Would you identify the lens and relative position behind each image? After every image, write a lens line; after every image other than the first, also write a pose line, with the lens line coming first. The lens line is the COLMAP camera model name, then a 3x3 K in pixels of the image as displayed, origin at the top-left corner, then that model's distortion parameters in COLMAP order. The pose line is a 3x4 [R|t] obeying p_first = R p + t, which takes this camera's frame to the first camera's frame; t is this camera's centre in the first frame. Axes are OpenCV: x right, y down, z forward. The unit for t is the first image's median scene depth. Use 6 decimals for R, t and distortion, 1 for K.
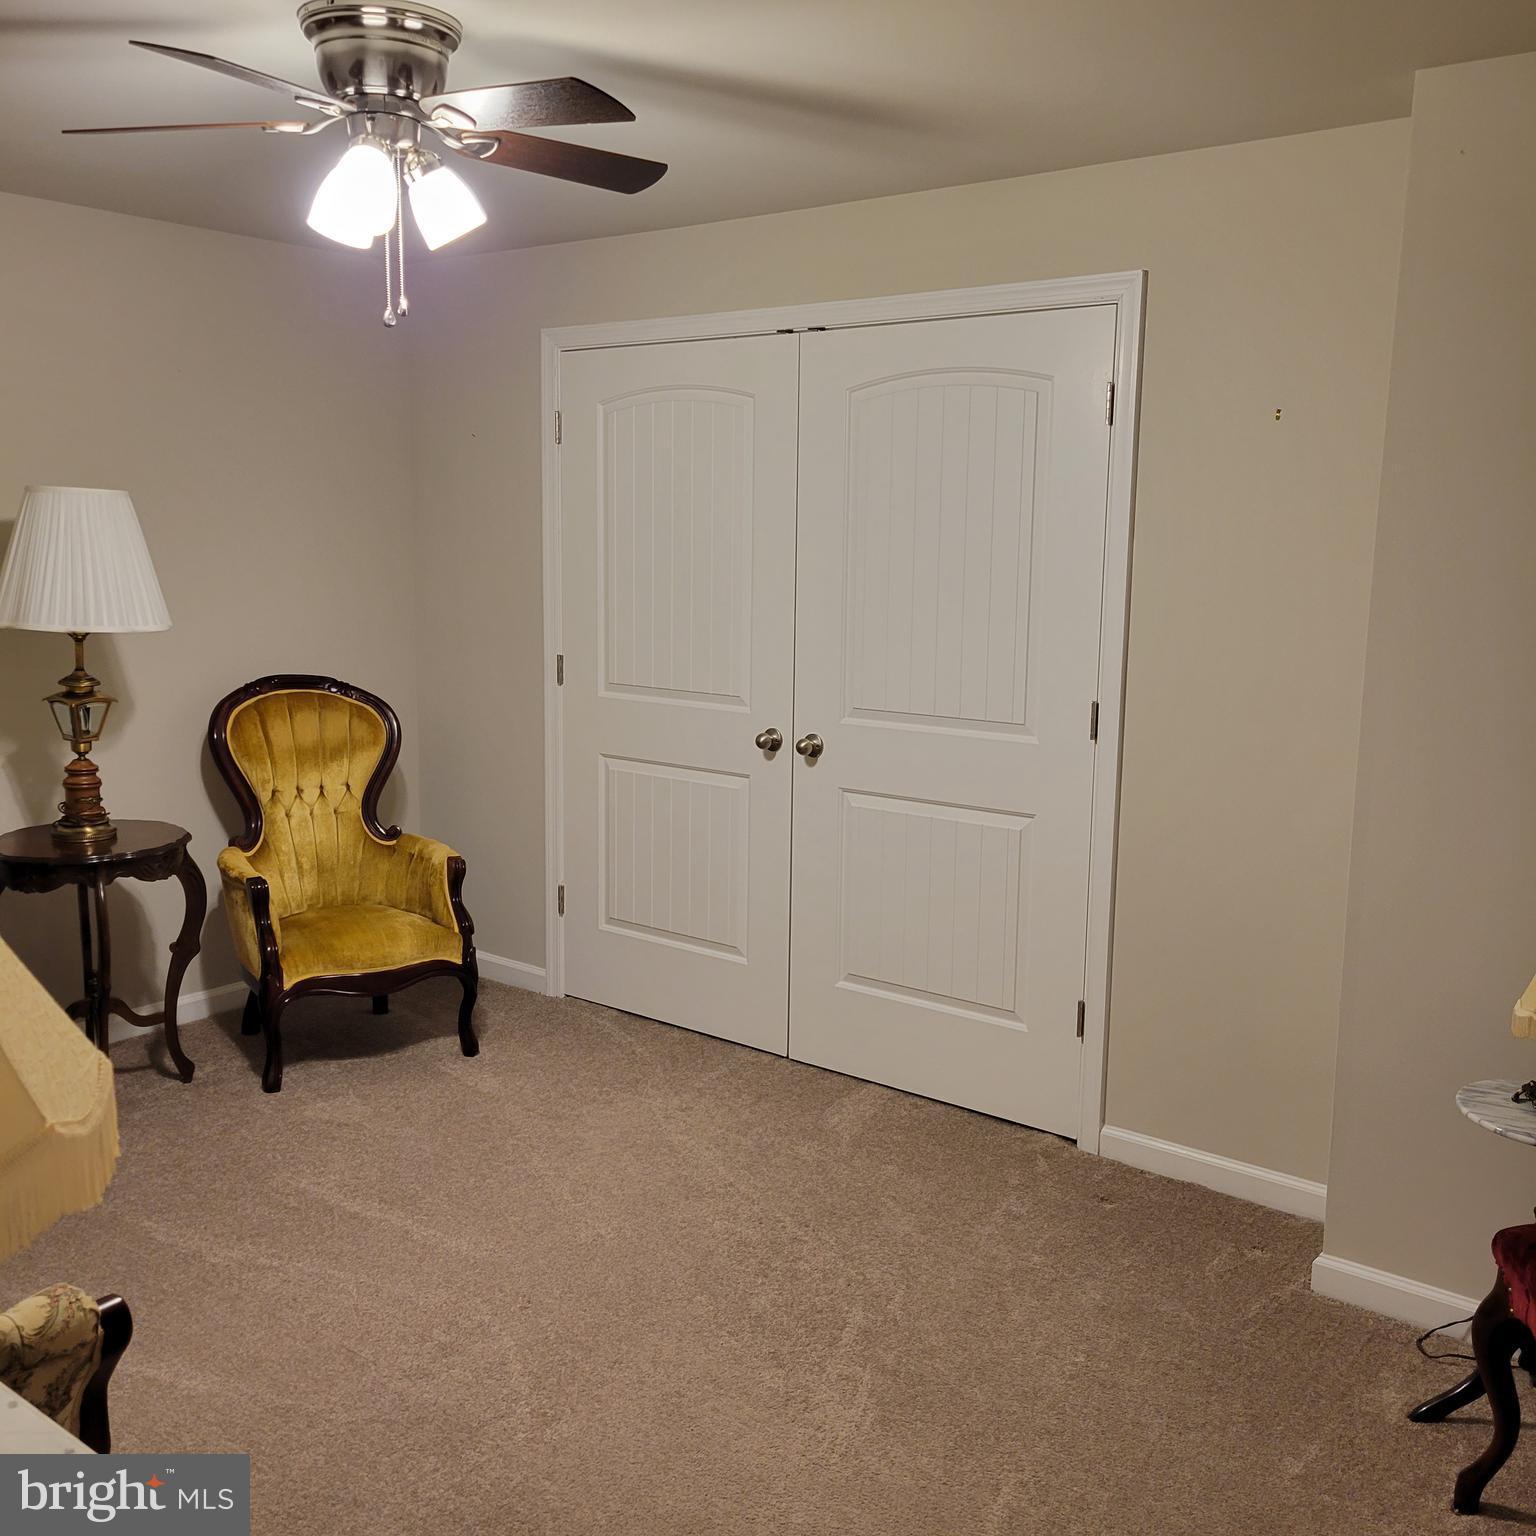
lens RADIAL K [[1527.9, 0, 779.6], [0, 1527.9, 777.0], [0, 0, 1]] dist [0.030670, 0.000000]
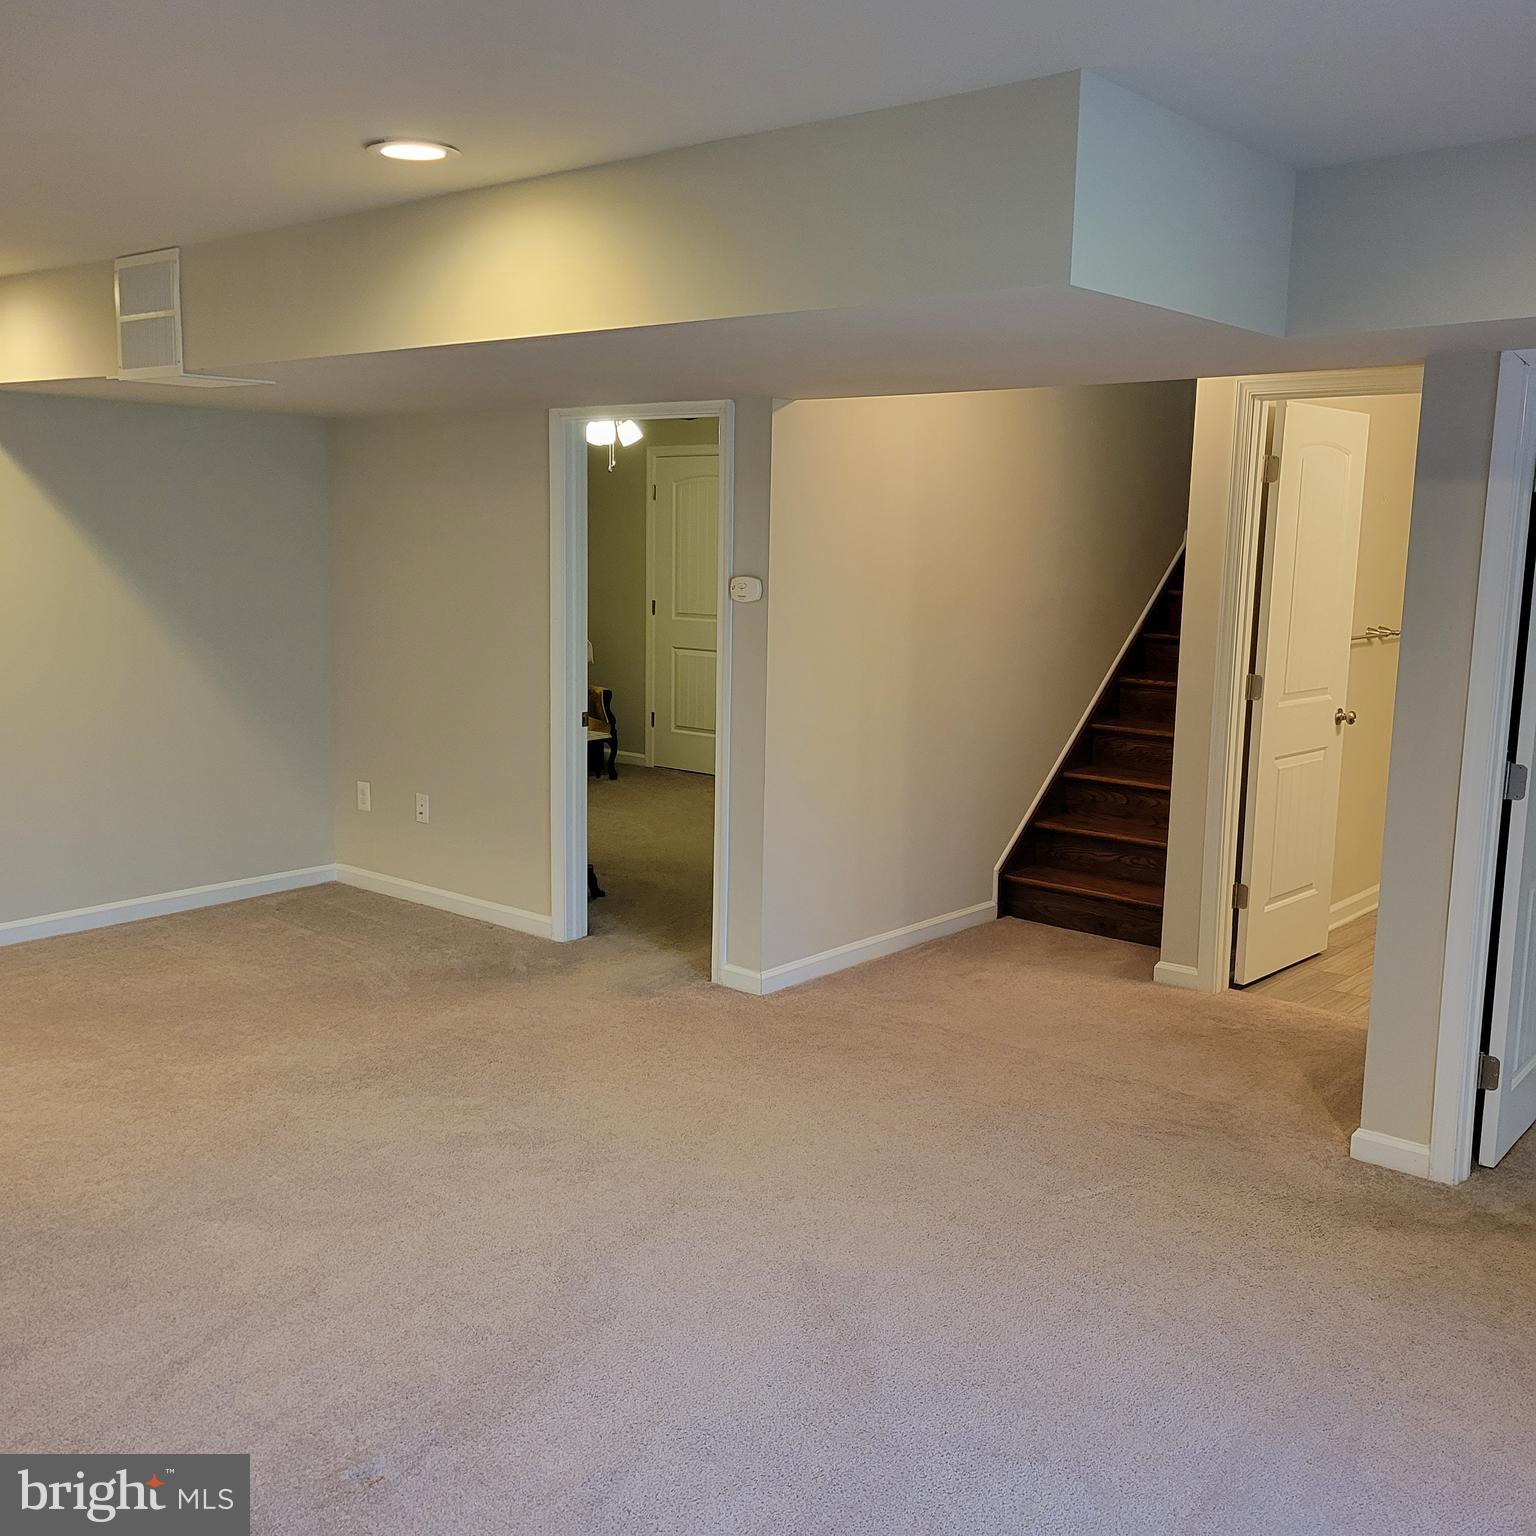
lens RADIAL K [[1527.9, 0, 767.6], [0, 1527.9, 769.7], [0, 0, 1]] dist [0.030670, 0.000000]
pose [[0.999113, 0.005676, -0.041728, 0.102682], [-0.006356, 0.999849, -0.016182, 0.188822], [0.041630, 0.016433, 0.998998, -1.100600]]
